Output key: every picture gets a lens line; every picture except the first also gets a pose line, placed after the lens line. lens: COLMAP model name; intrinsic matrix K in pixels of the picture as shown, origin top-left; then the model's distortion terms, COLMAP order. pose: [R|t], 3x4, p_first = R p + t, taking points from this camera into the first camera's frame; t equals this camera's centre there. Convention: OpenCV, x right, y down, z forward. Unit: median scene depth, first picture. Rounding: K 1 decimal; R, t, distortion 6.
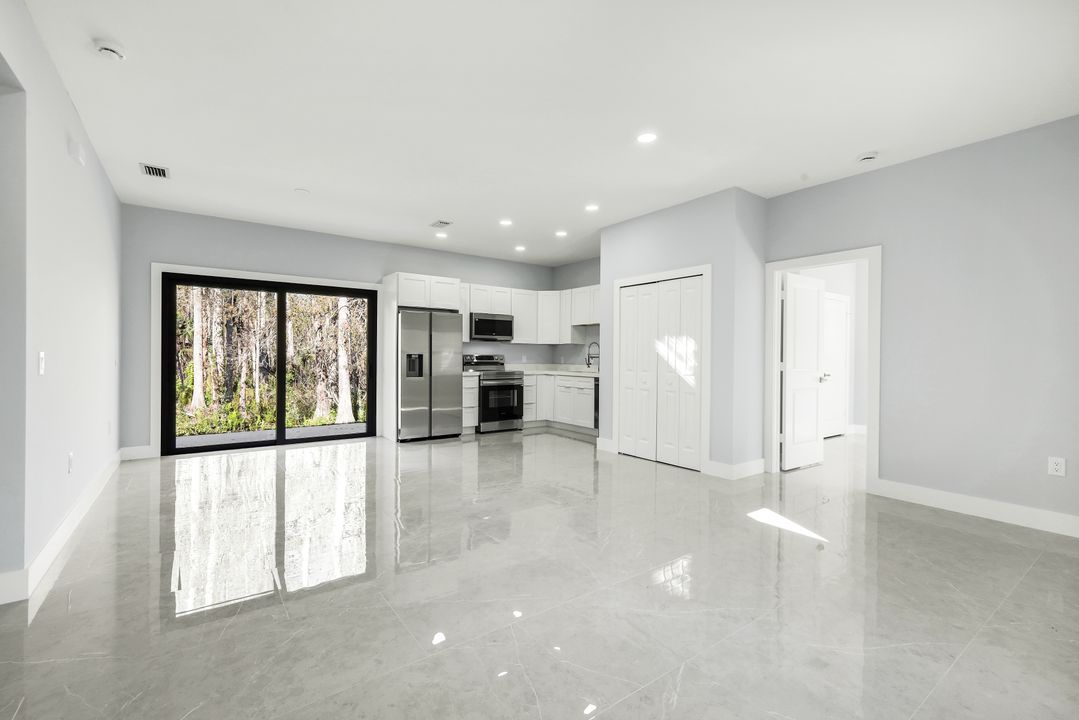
lens RADIAL K [[478.9, 0, 533.9], [0, 478.9, 356.2], [0, 0, 1]] dist [0.004552, 0.000505]
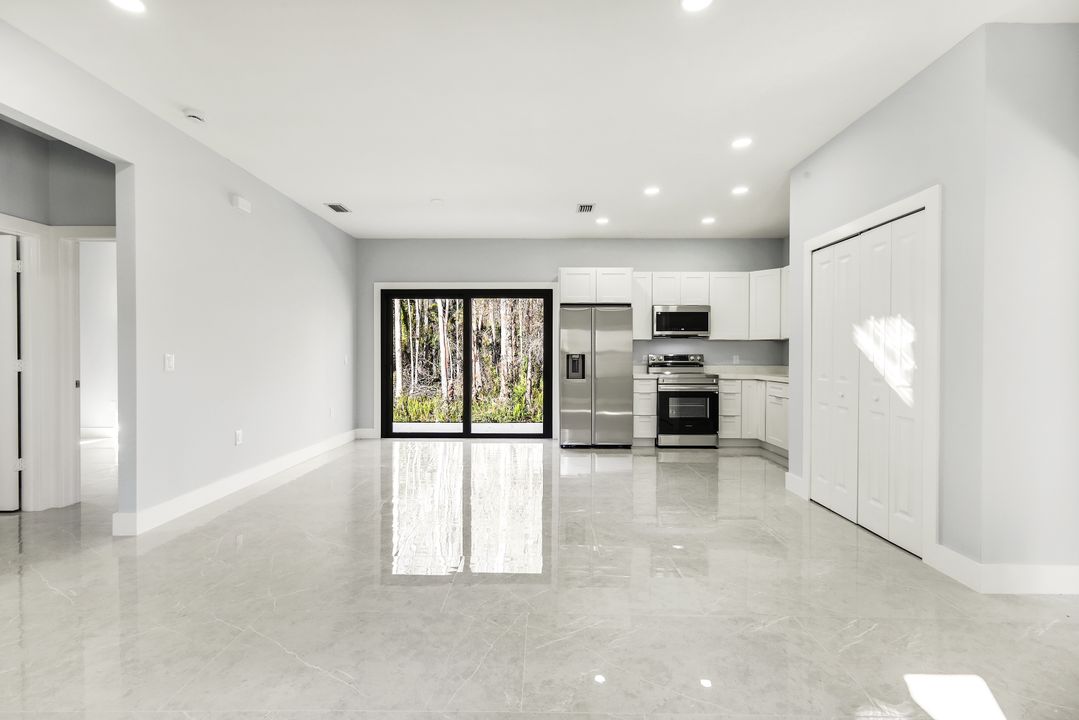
lens RADIAL K [[478.9, 0, 532.8], [0, 478.9, 355.5], [0, 0, 1]] dist [0.004552, 0.000505]
pose [[0.803149, -0.006403, -0.595743, 0.218225], [0.004408, 0.999979, -0.004805, 0.002279], [0.595761, 0.001233, 0.803161, 0.190371]]
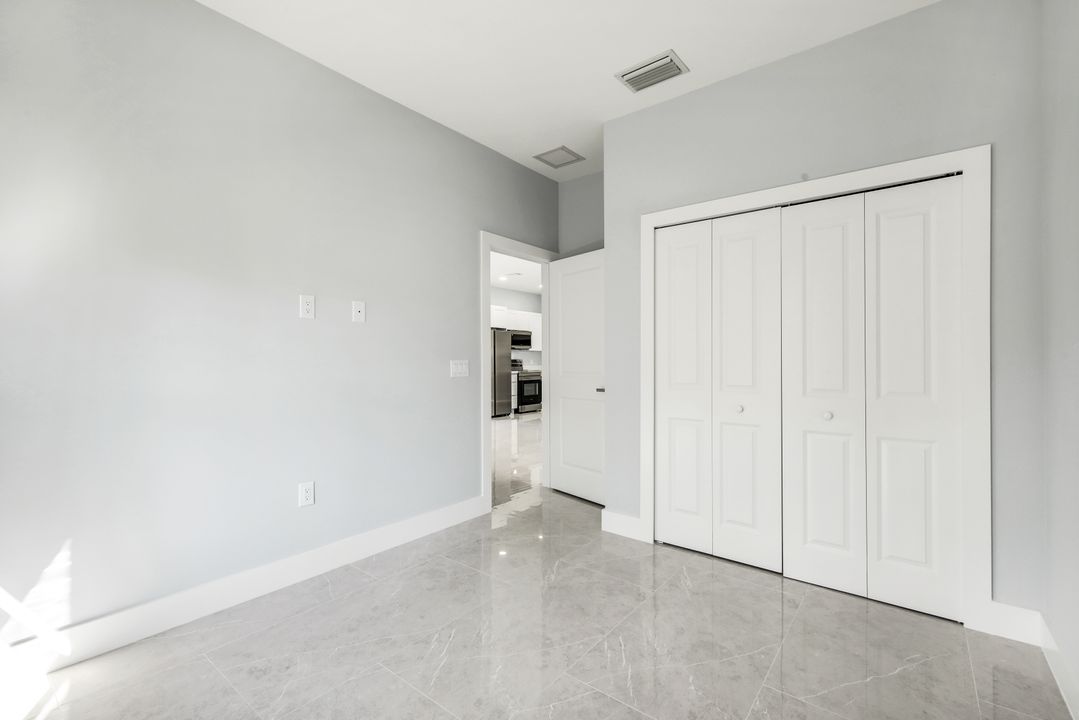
lens RADIAL K [[478.9, 0, 542.5], [0, 478.9, 364.3], [0, 0, 1]] dist [0.004552, 0.000505]
pose [[0.961296, -0.013109, 0.275207, -0.447971], [0.009924, 0.999867, 0.012963, -0.005070], [-0.275340, -0.009730, 0.961298, -0.423387]]
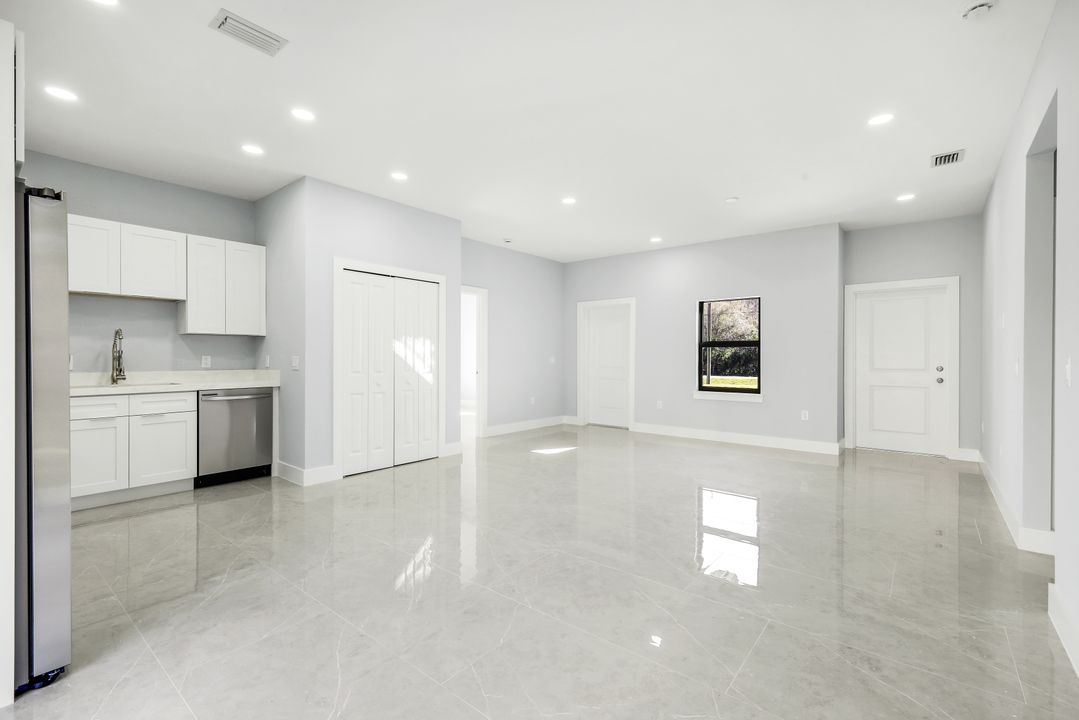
lens RADIAL K [[478.9, 0, 529.2], [0, 478.9, 365.3], [0, 0, 1]] dist [0.004552, 0.000505]
pose [[-0.251851, -0.026970, 0.967390, -0.549407], [-0.005570, 0.999635, 0.026419, -0.005445], [-0.967750, 0.001265, -0.251909, 0.740532]]
